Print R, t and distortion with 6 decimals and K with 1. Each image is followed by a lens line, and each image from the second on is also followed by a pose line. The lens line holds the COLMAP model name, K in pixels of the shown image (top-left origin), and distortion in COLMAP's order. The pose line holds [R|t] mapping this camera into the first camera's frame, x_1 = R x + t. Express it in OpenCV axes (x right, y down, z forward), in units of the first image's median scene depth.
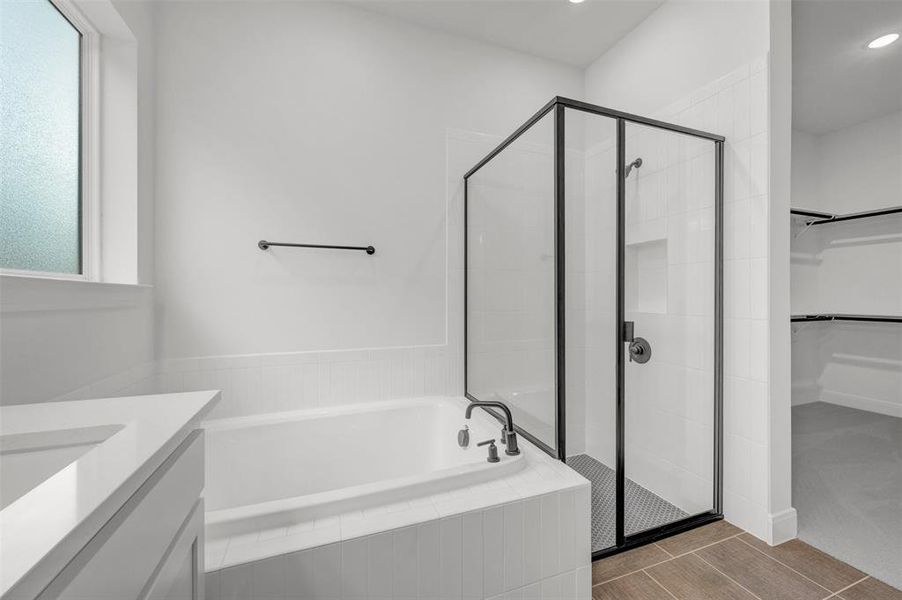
lens RADIAL K [[357.6, 0, 451.9], [0, 357.6, 295.4], [0, 0, 1]] dist [-0.000662, 0.000358]
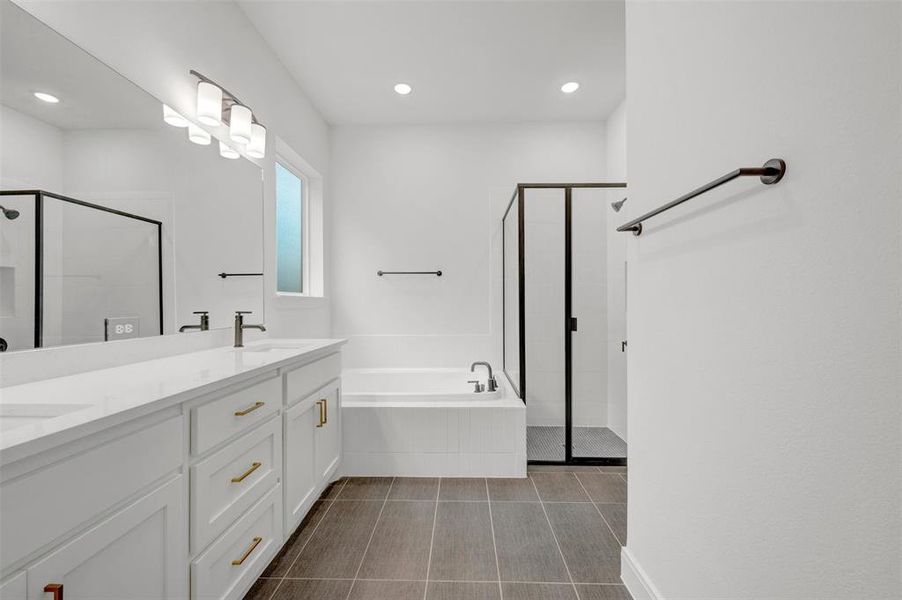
lens RADIAL K [[357.6, 0, 456.4], [0, 357.6, 301.5], [0, 0, 1]] dist [-0.000662, 0.000358]
pose [[0.928533, -0.005768, -0.371206, 0.596879], [0.004945, 0.999983, -0.003168, 0.004888], [0.371218, 0.001106, 0.928545, -0.624066]]
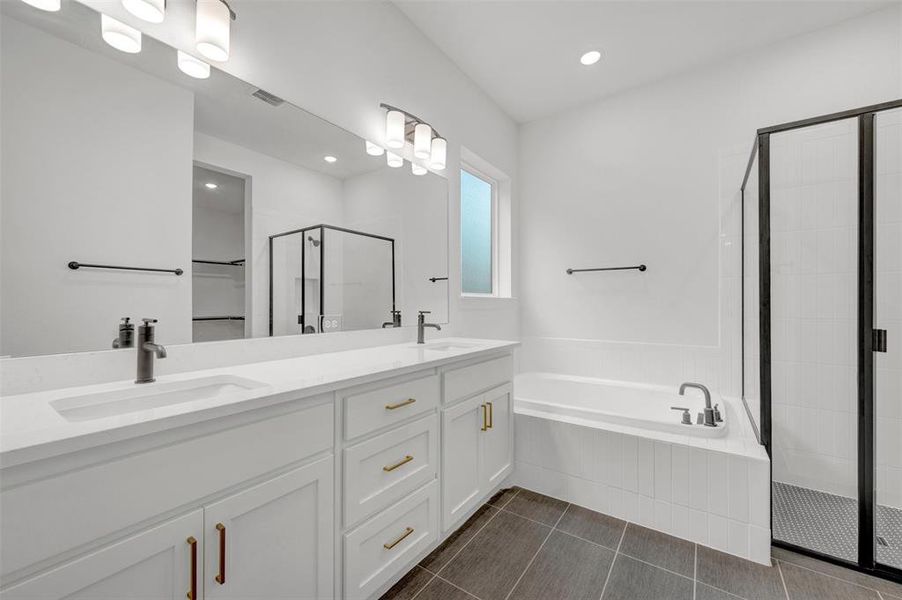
lens RADIAL K [[357.6, 0, 453.9], [0, 357.6, 302.7], [0, 0, 1]] dist [-0.000662, 0.000358]
pose [[0.564095, -0.004789, -0.825696, 0.636858], [0.002232, 0.999988, -0.004275, 0.005504], [0.825707, 0.000569, 0.564100, -0.426045]]
